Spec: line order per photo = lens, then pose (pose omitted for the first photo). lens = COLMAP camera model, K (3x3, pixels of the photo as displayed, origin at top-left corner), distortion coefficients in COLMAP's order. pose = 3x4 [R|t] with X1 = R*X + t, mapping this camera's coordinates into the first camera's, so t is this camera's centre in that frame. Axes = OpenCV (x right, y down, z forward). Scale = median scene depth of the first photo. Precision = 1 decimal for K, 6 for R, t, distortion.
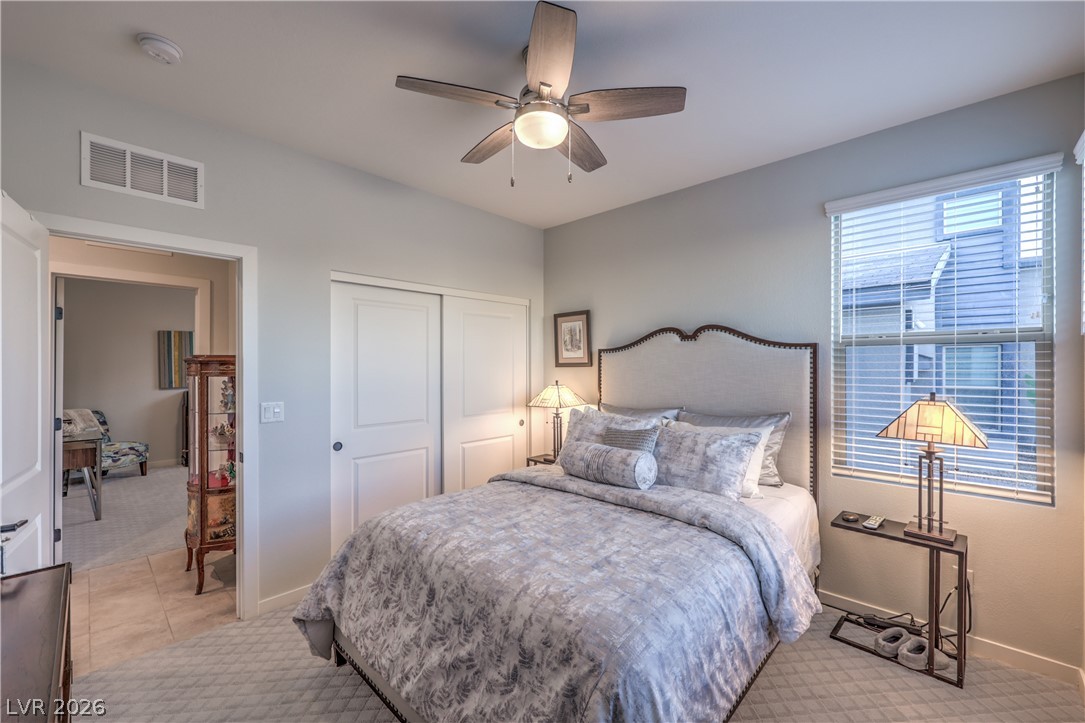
lens RADIAL K [[436.2, 0, 545.0], [0, 436.2, 366.2], [0, 0, 1]] dist [-0.004663, 0.001563]
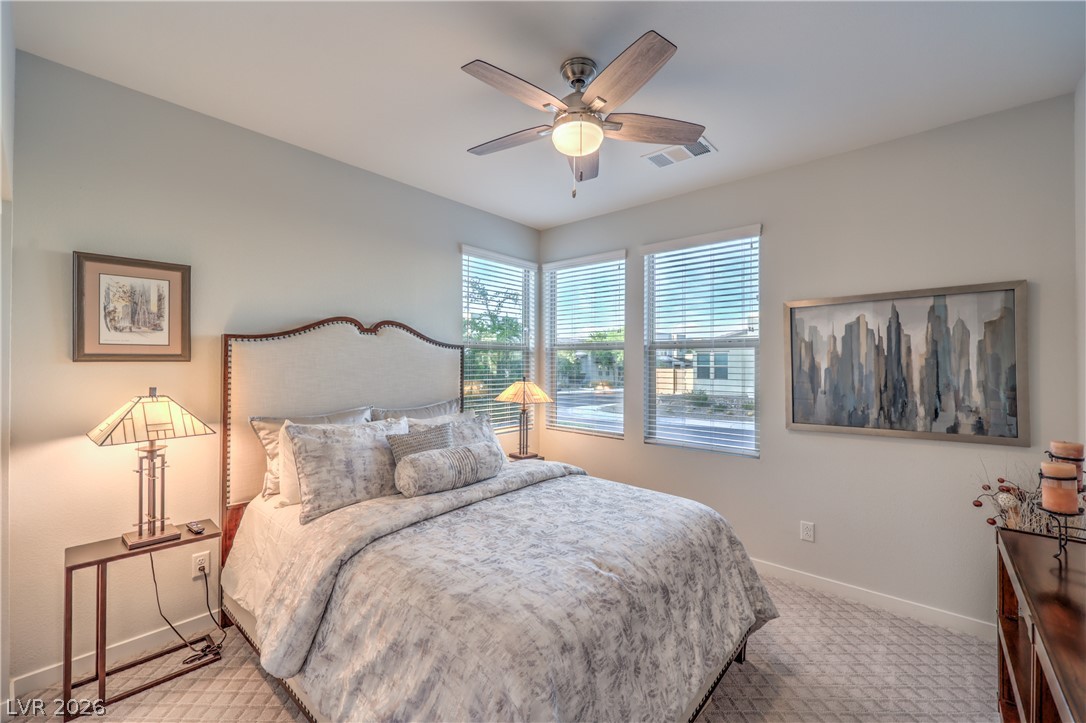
lens RADIAL K [[436.6, 0, 554.5], [0, 436.6, 337.7], [0, 0, 1]] dist [-0.004663, 0.001563]
pose [[-0.050530, 0.060461, 0.996891, -0.613334], [-0.000606, 0.998164, -0.060569, 0.005450], [-0.998722, -0.003664, -0.050401, 0.632189]]
